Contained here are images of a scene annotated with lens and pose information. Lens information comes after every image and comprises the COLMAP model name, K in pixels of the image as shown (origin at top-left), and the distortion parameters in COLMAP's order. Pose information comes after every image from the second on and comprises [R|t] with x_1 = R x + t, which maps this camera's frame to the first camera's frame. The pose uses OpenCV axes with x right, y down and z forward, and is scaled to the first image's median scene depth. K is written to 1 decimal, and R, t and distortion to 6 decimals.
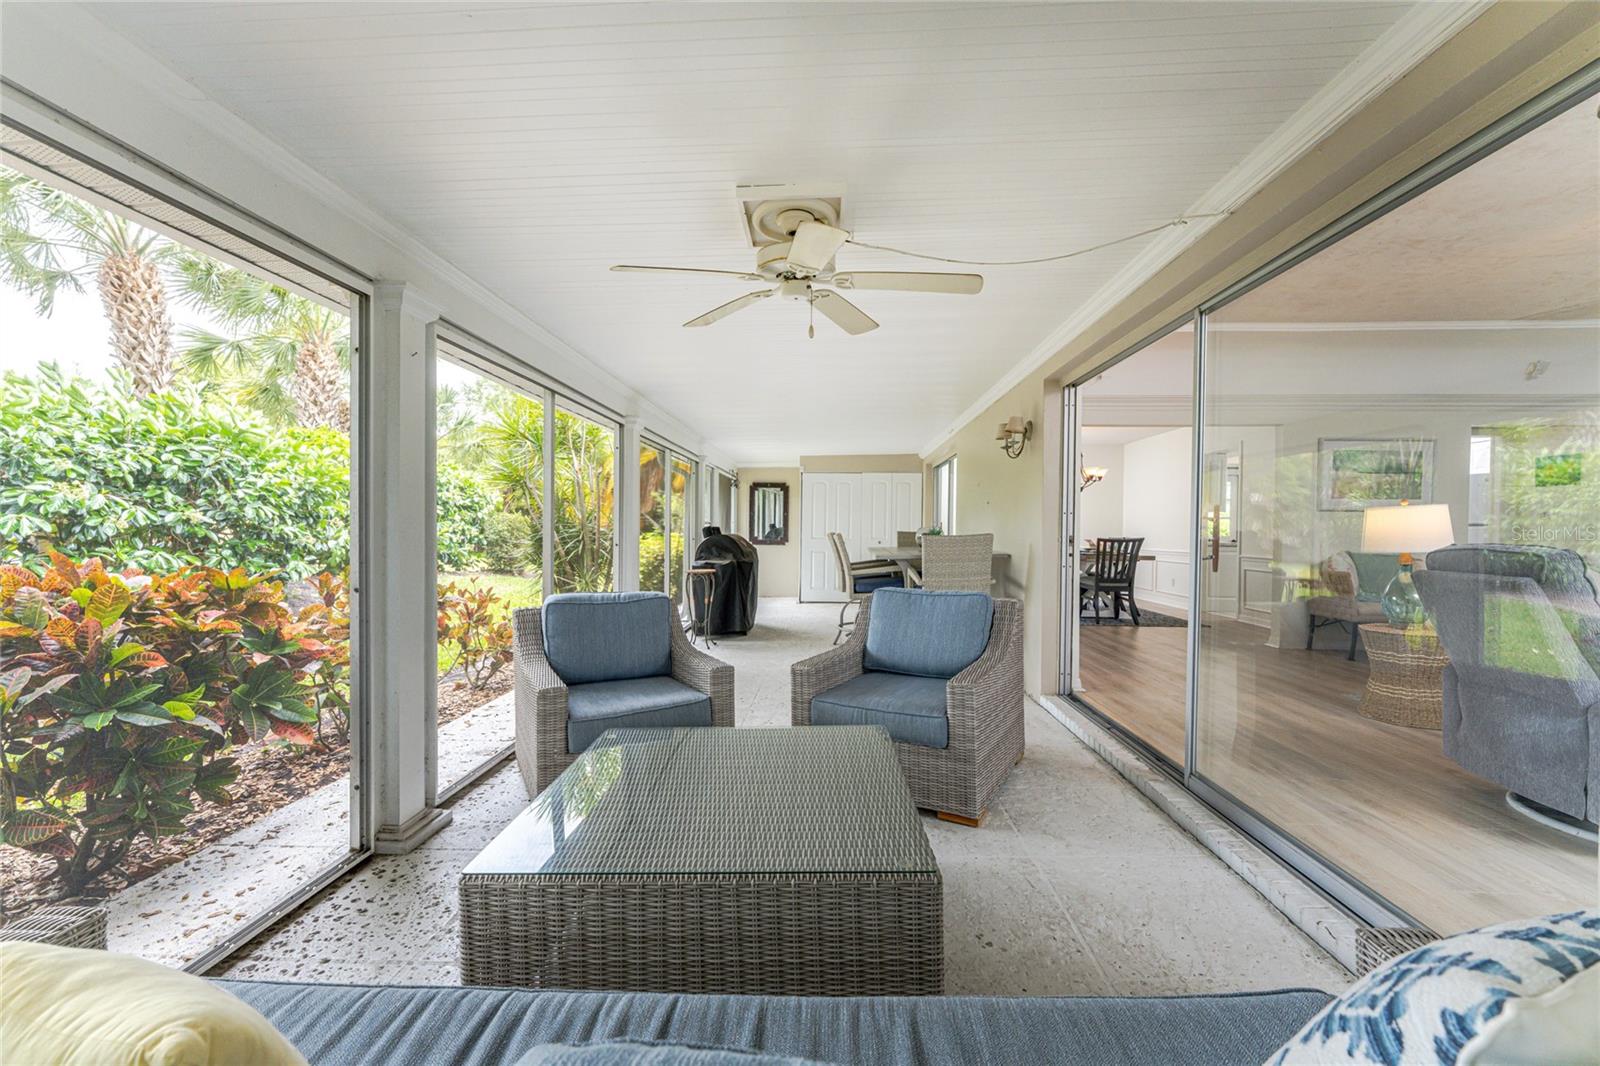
lens RADIAL K [[623.3, 0, 800.0], [0, 623.3, 533.0], [0, 0, 1]] dist [-0.001410, -0.000113]
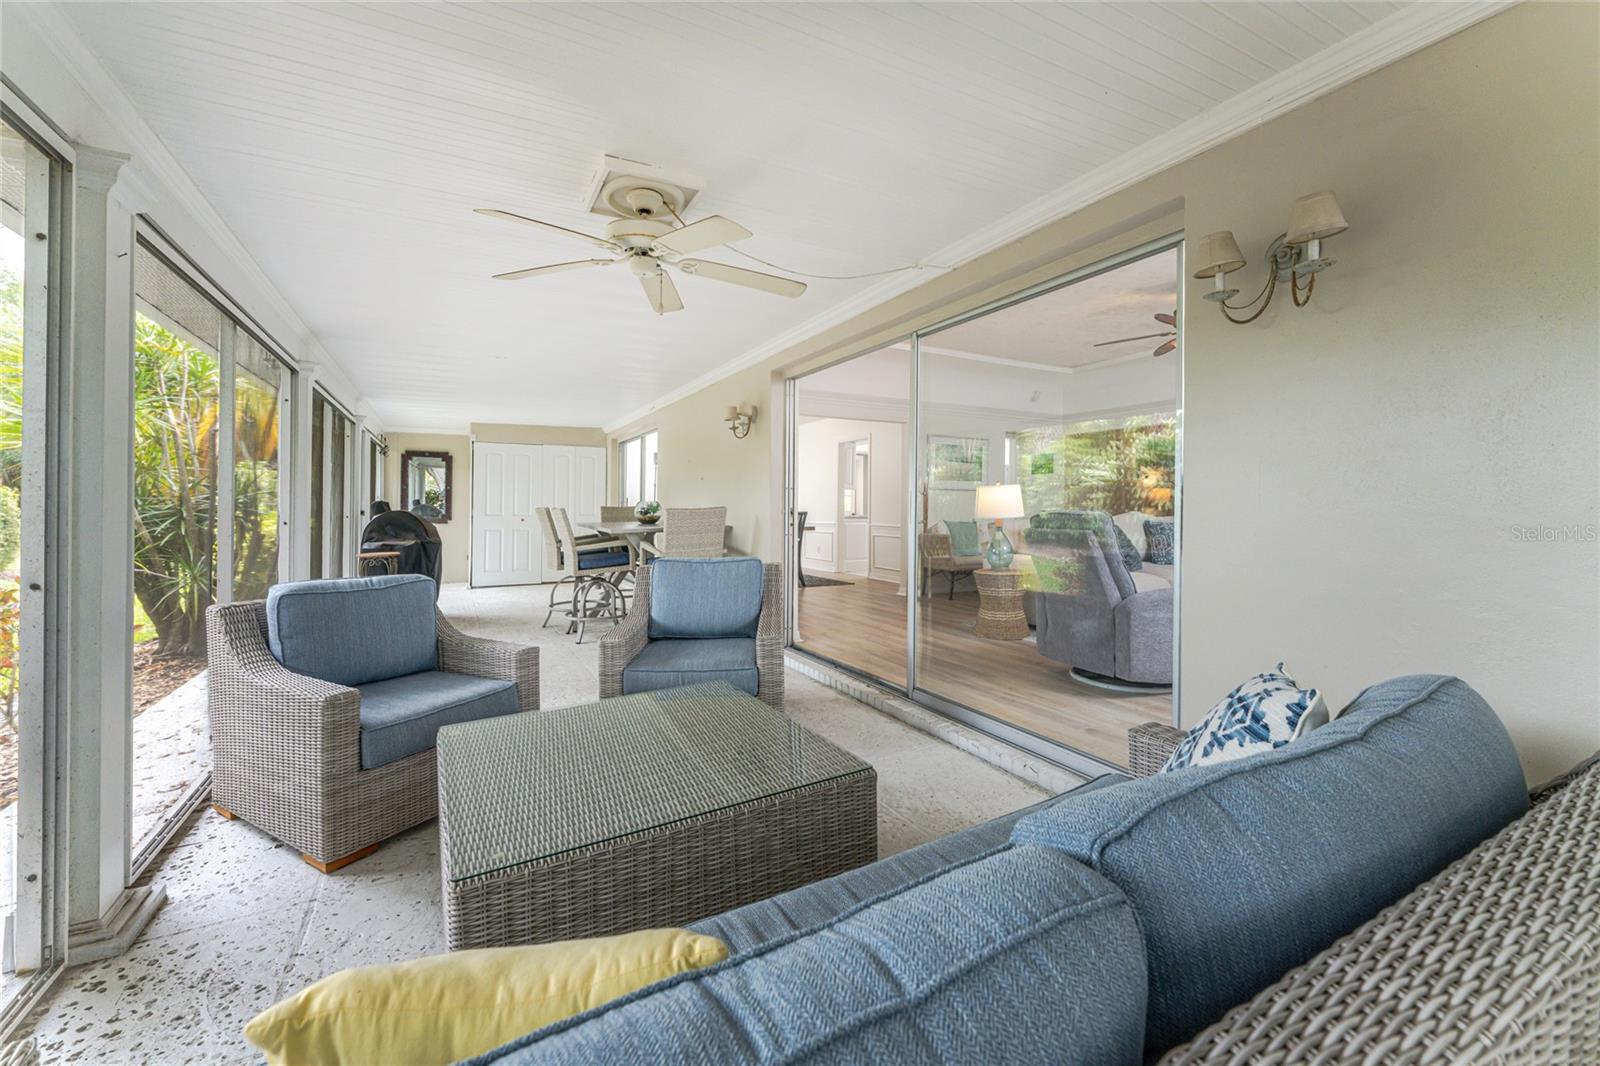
lens RADIAL K [[634.4, 0, 778.2], [0, 634.4, 504.0], [0, 0, 1]] dist [0.001090, -0.000320]
pose [[0.864746, -0.002325, 0.502204, -0.267113], [0.007366, 0.999940, -0.008055, 0.009409], [-0.502155, 0.010665, 0.864712, -0.007970]]
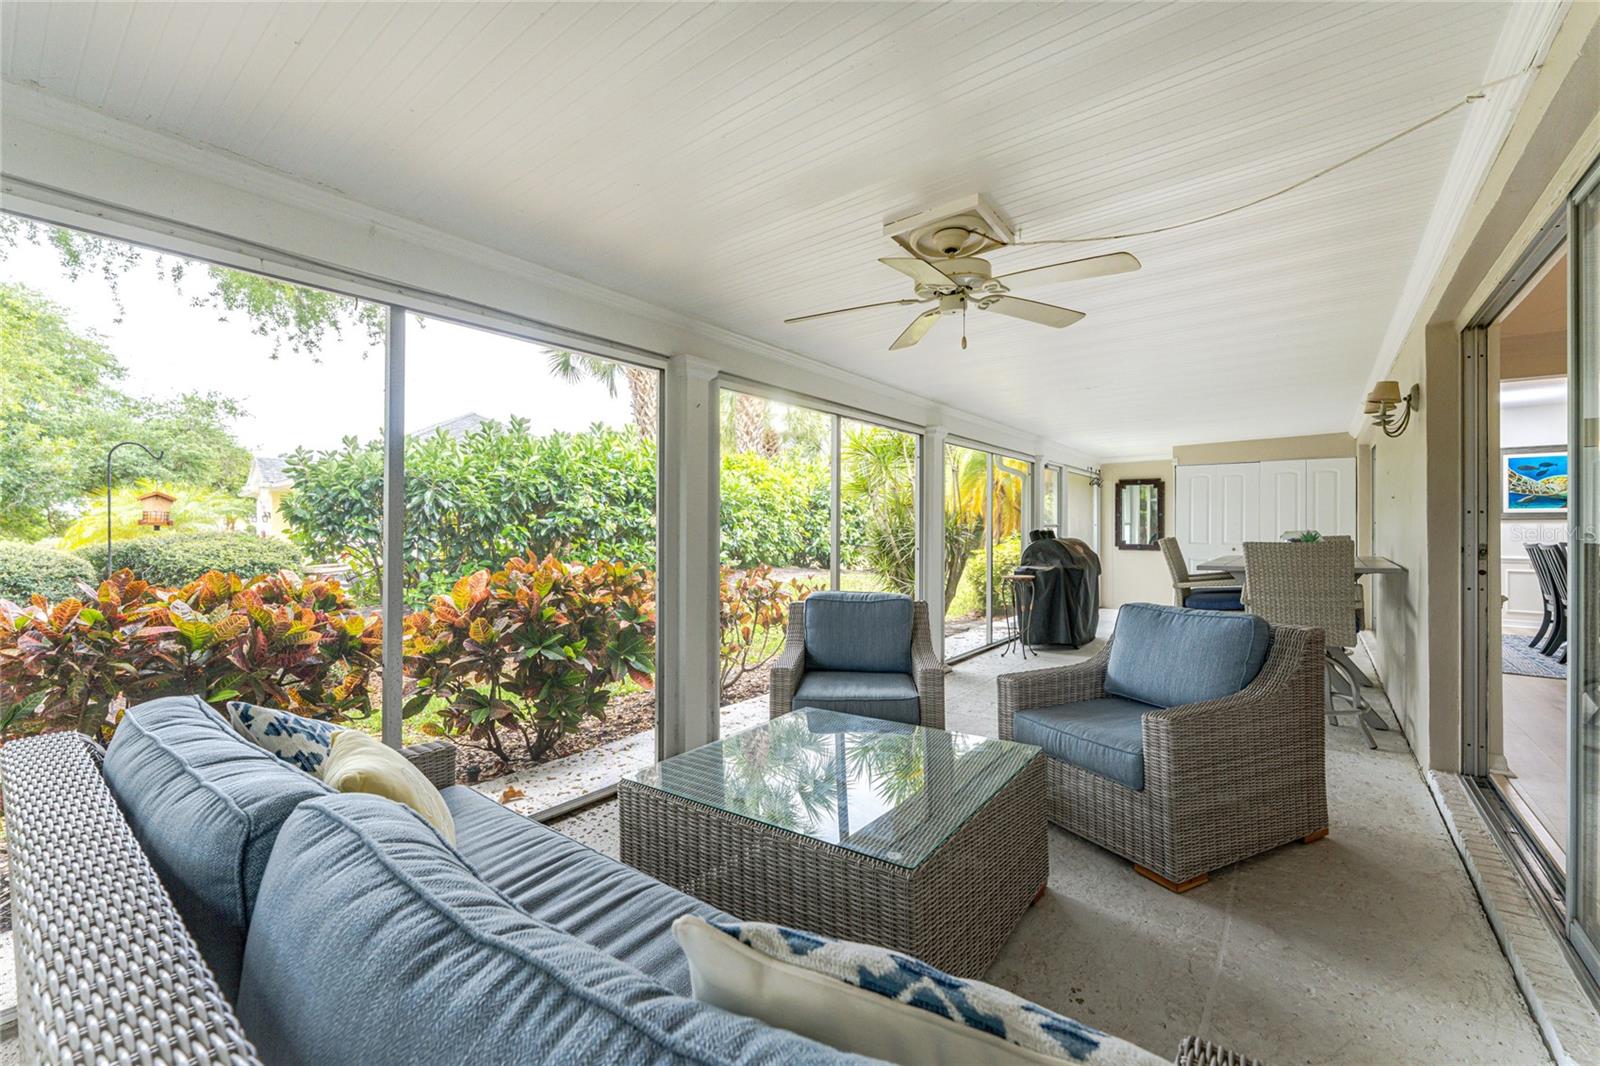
lens RADIAL K [[646.3, 0, 824.2], [0, 646.3, 522.7], [0, 0, 1]] dist [-0.000646, -0.000030]
pose [[0.831405, -0.007722, -0.555613, 0.323240], [-0.002540, 0.999840, -0.017697, -0.008847], [0.555661, 0.016125, 0.831252, 0.003823]]
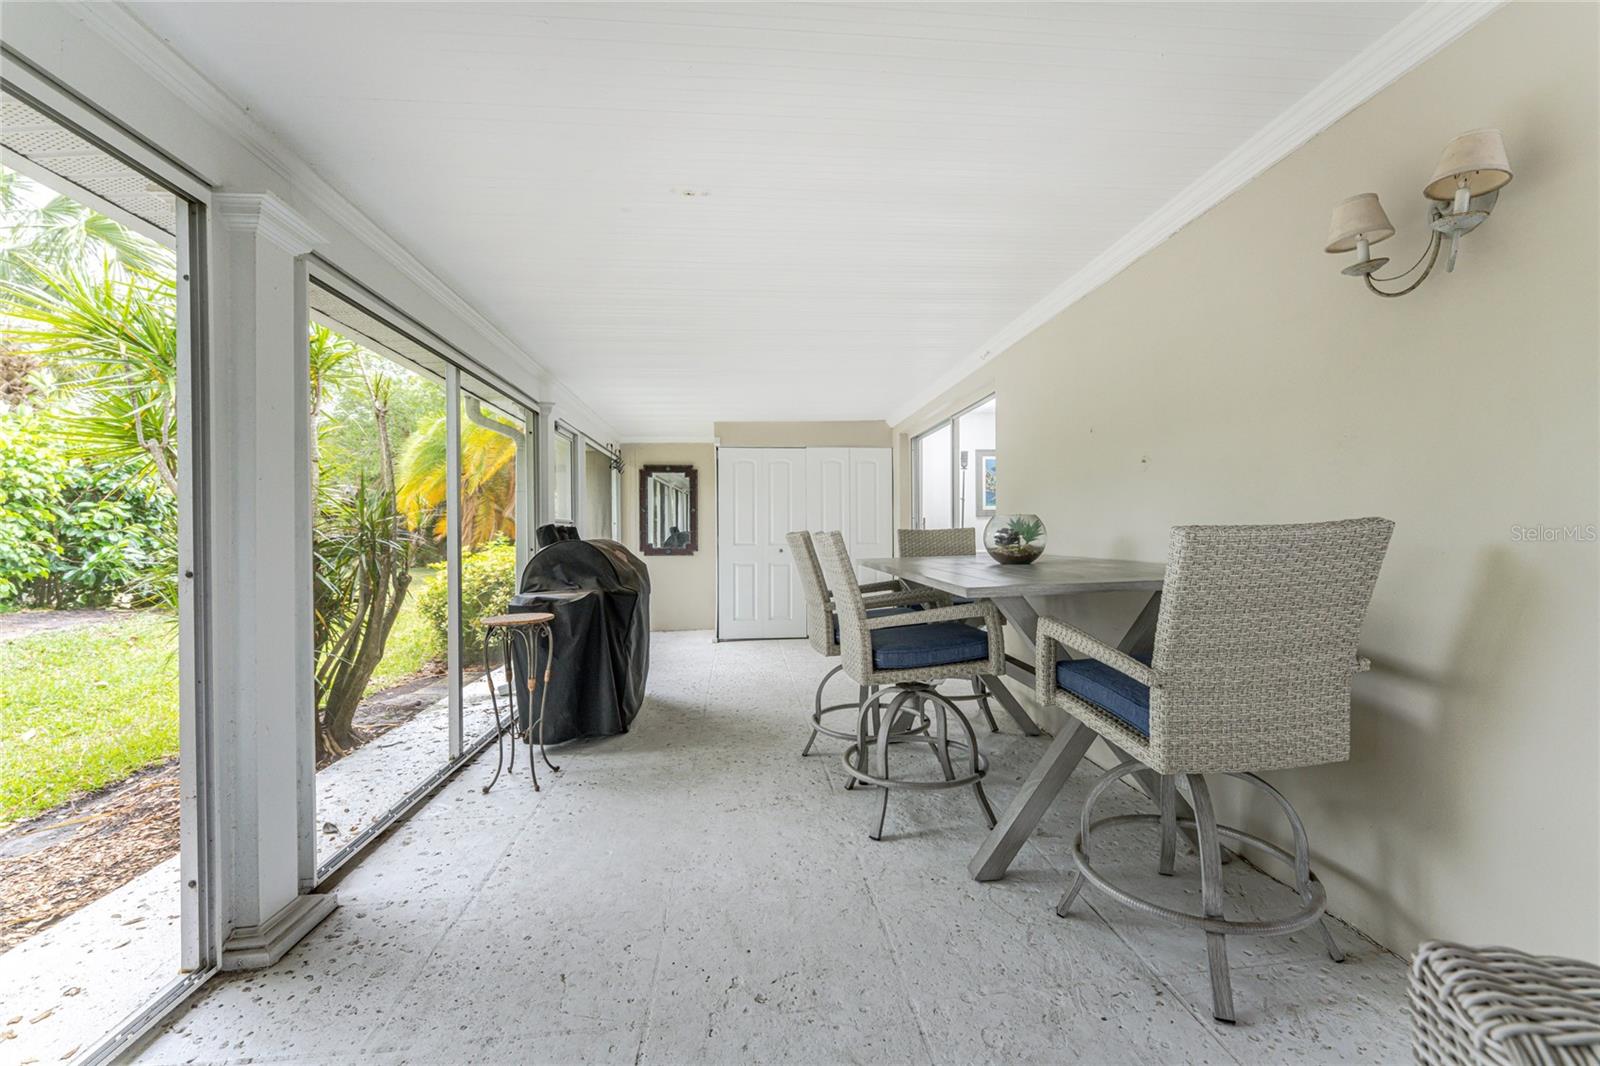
lens RADIAL K [[623.3, 0, 800.0], [0, 623.3, 533.0], [0, 0, 1]] dist [-0.001410, -0.000113]
pose [[0.987759, -0.016912, 0.155068, -0.052401], [0.018546, 0.999787, -0.009101, 0.011394], [-0.154881, 0.011866, 0.987862, 1.121646]]
